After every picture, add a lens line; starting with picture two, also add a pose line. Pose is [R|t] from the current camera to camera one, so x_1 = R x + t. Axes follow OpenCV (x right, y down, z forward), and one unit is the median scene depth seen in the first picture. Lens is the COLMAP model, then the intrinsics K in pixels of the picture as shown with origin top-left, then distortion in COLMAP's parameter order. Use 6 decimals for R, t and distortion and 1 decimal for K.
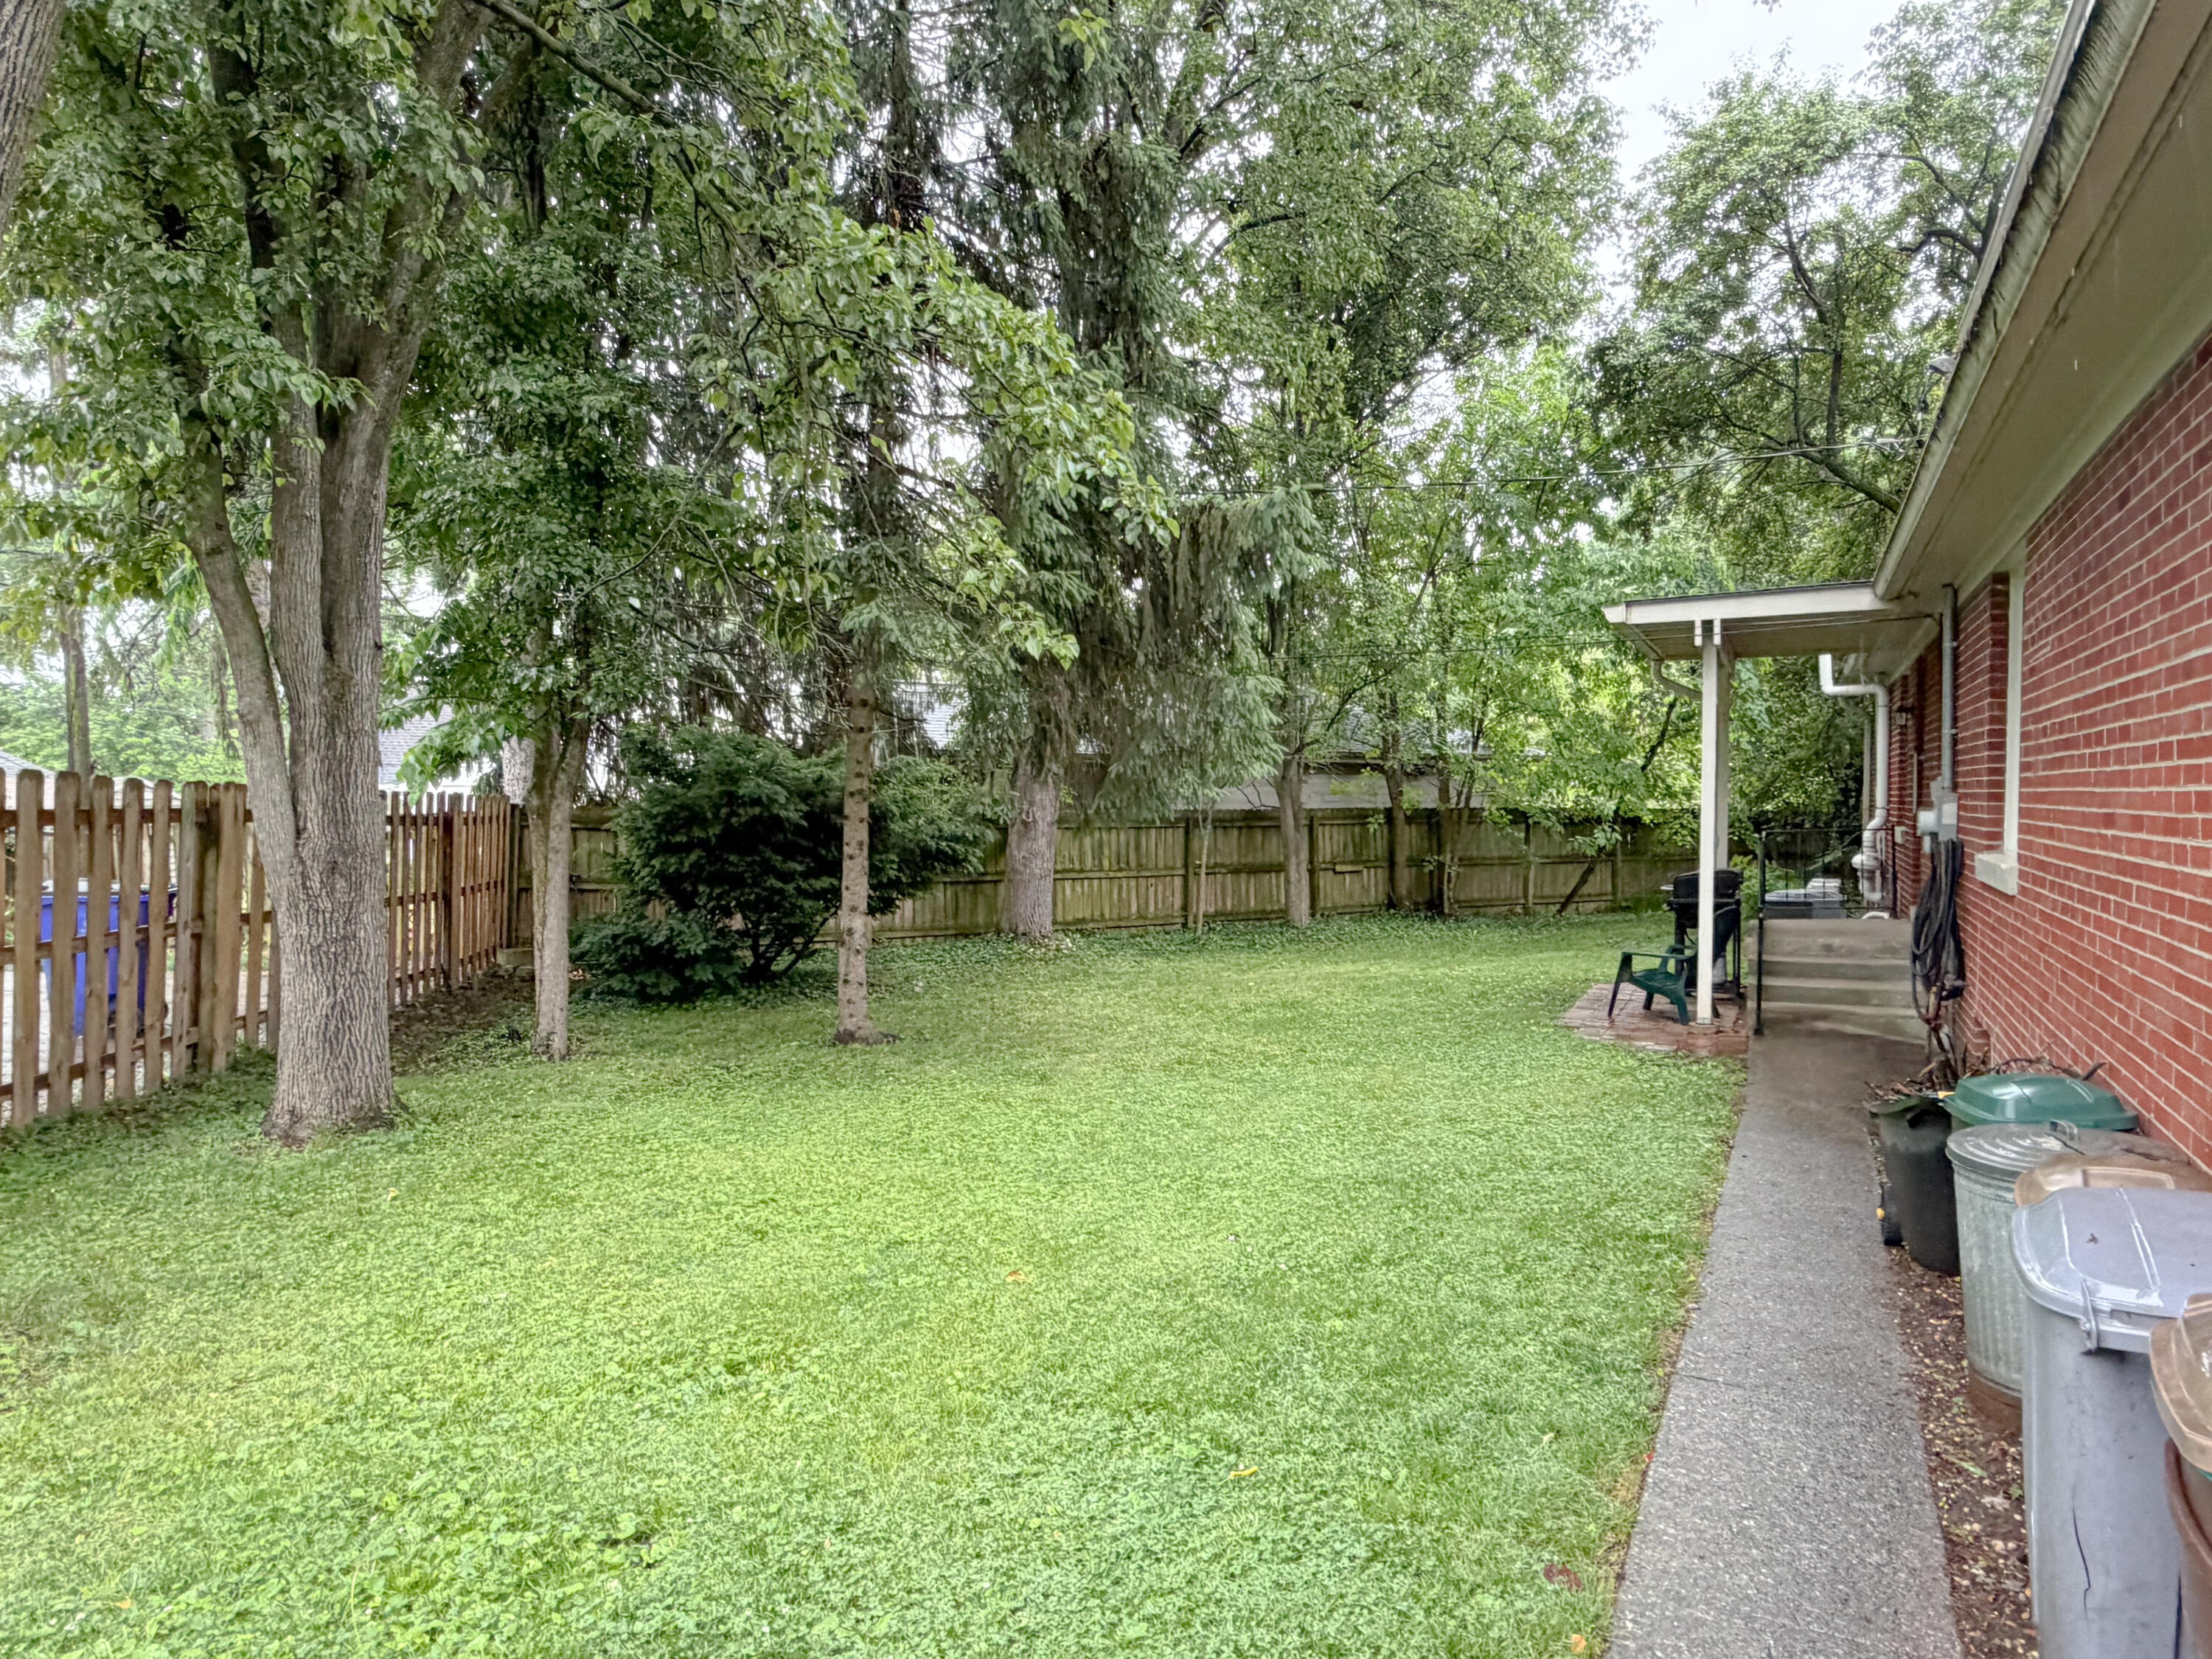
lens RADIAL K [[1460.3, 0, 1110.5], [0, 1460.3, 814.5], [0, 0, 1]] dist [0.001435, 0.003093]
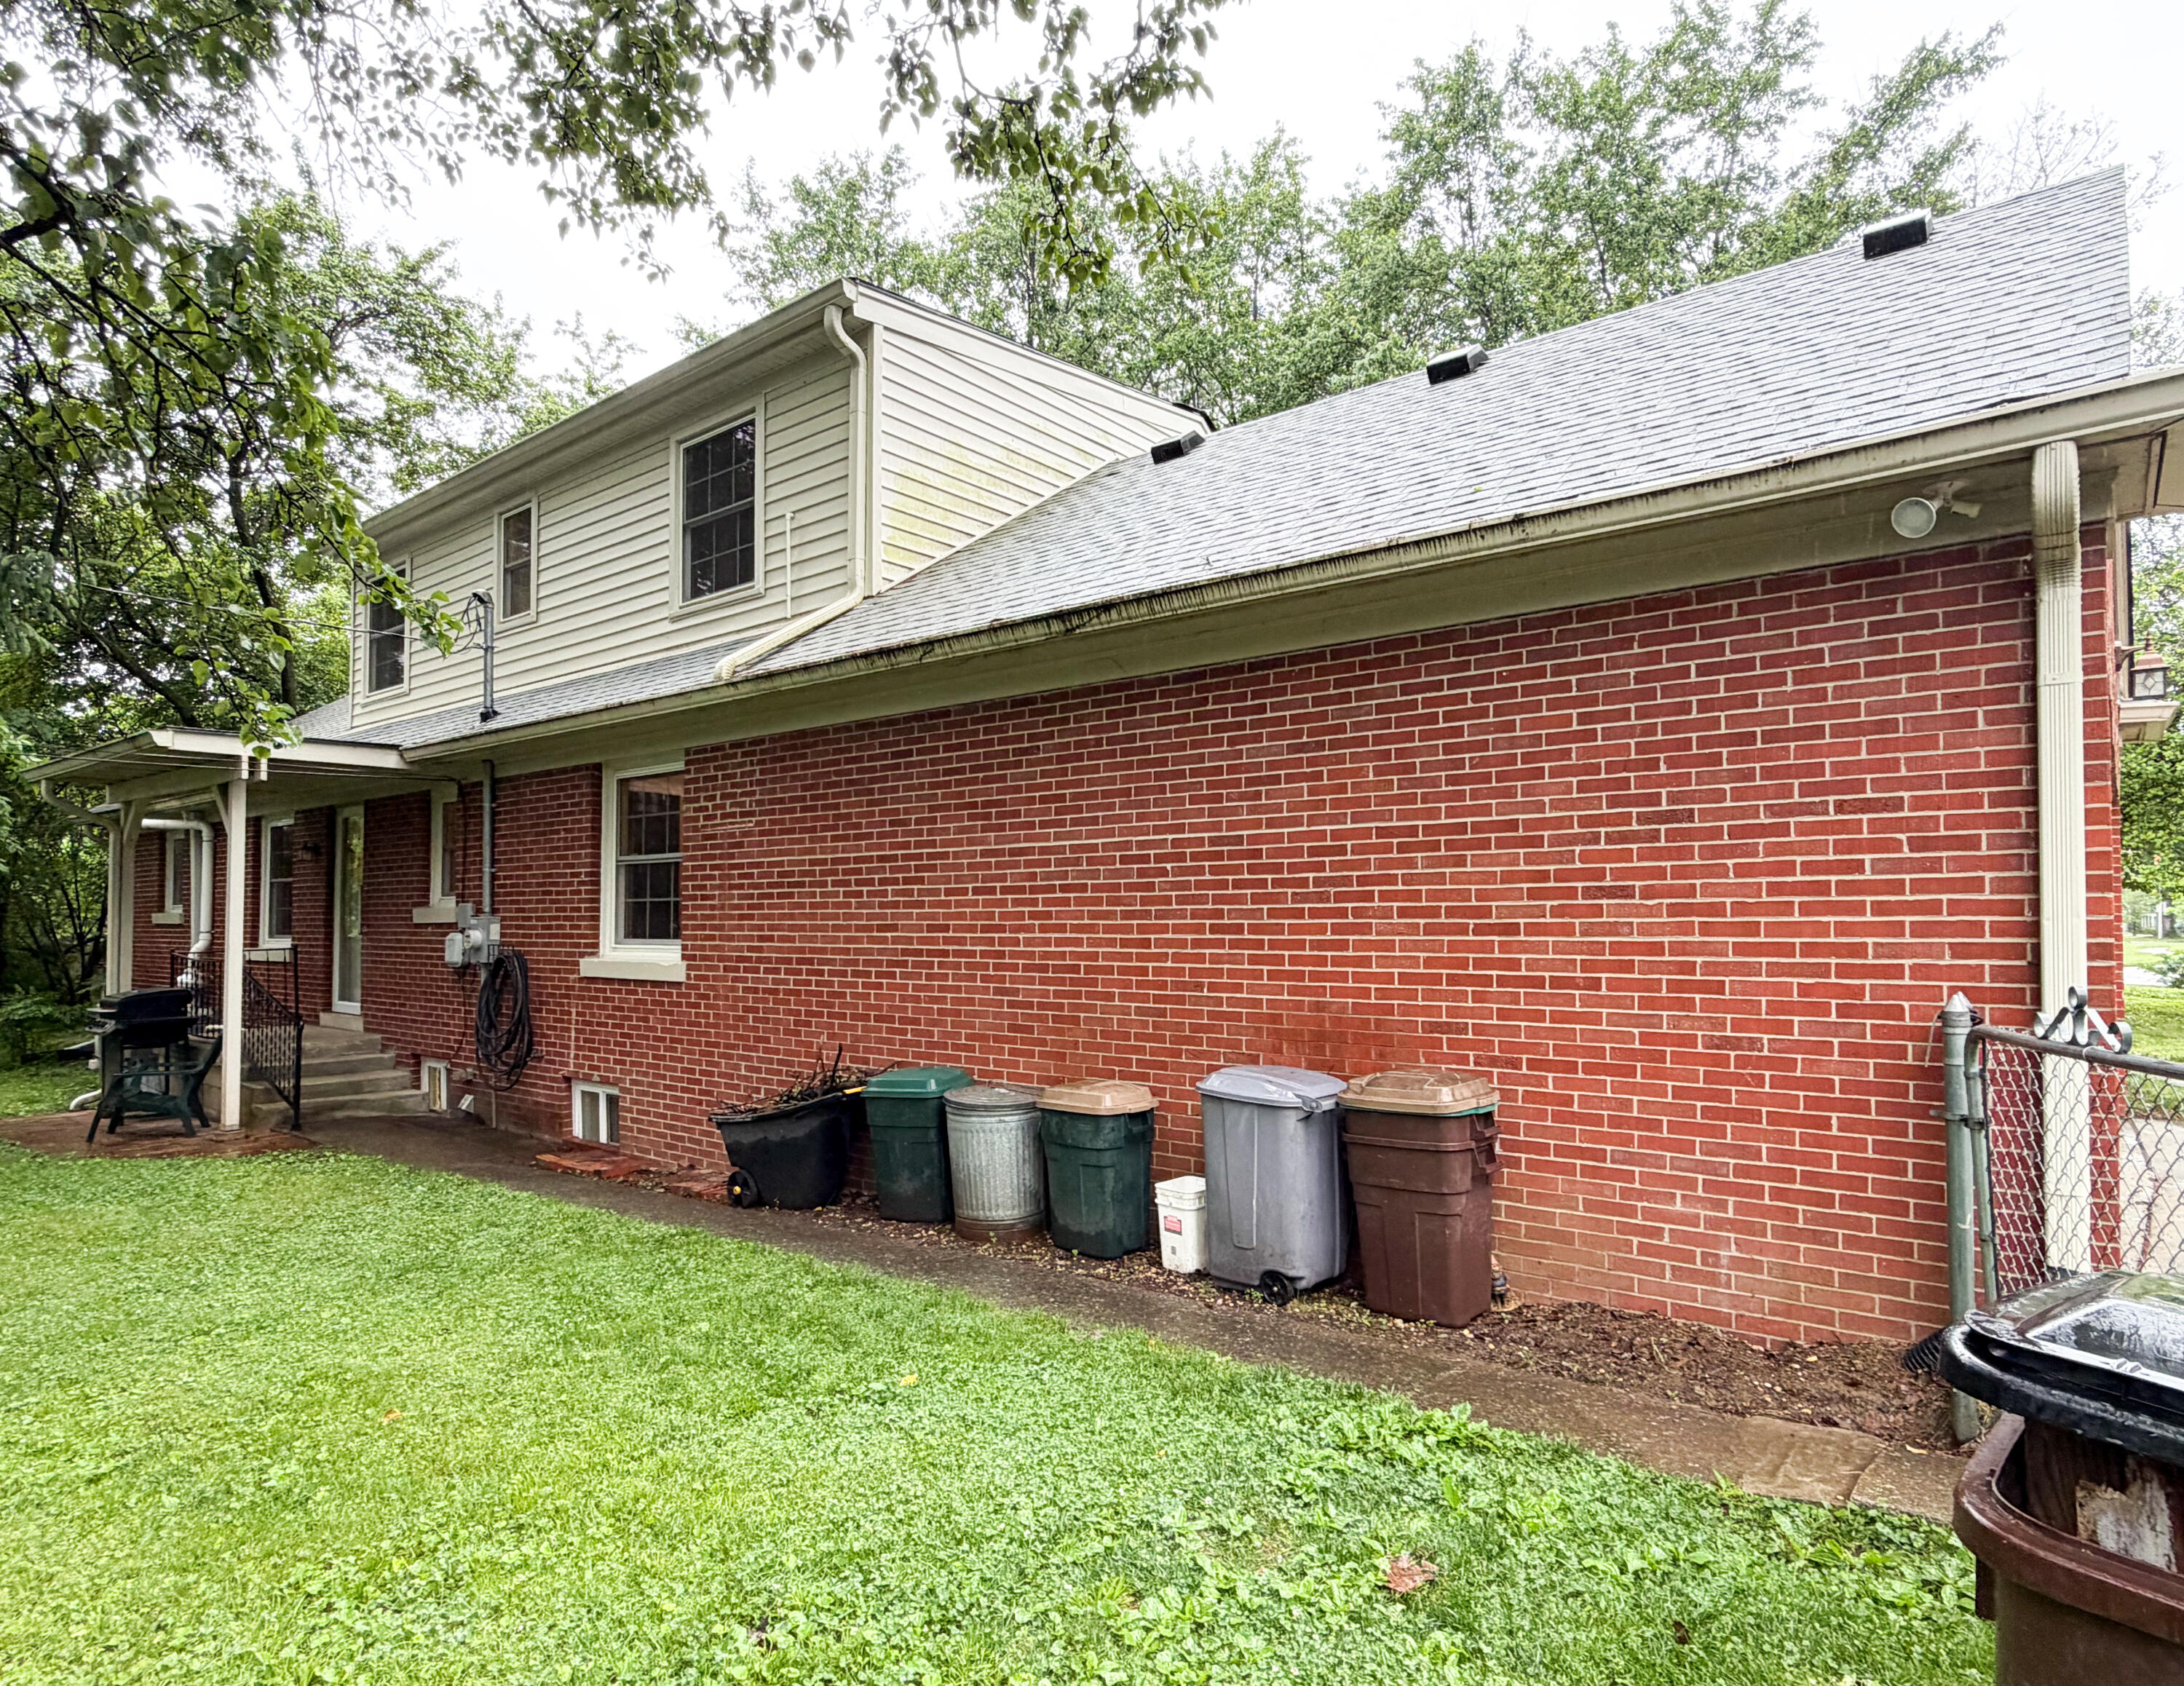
lens RADIAL K [[1247.2, 0, 1092.0], [0, 1247.2, 909.1], [0, 0, 1]] dist [-0.000805, -0.000195]
pose [[0.247065, 0.013823, 0.968900, -0.386976], [0.013893, 0.999745, -0.017805, 0.006654], [-0.968899, 0.017860, 0.246810, 0.193024]]
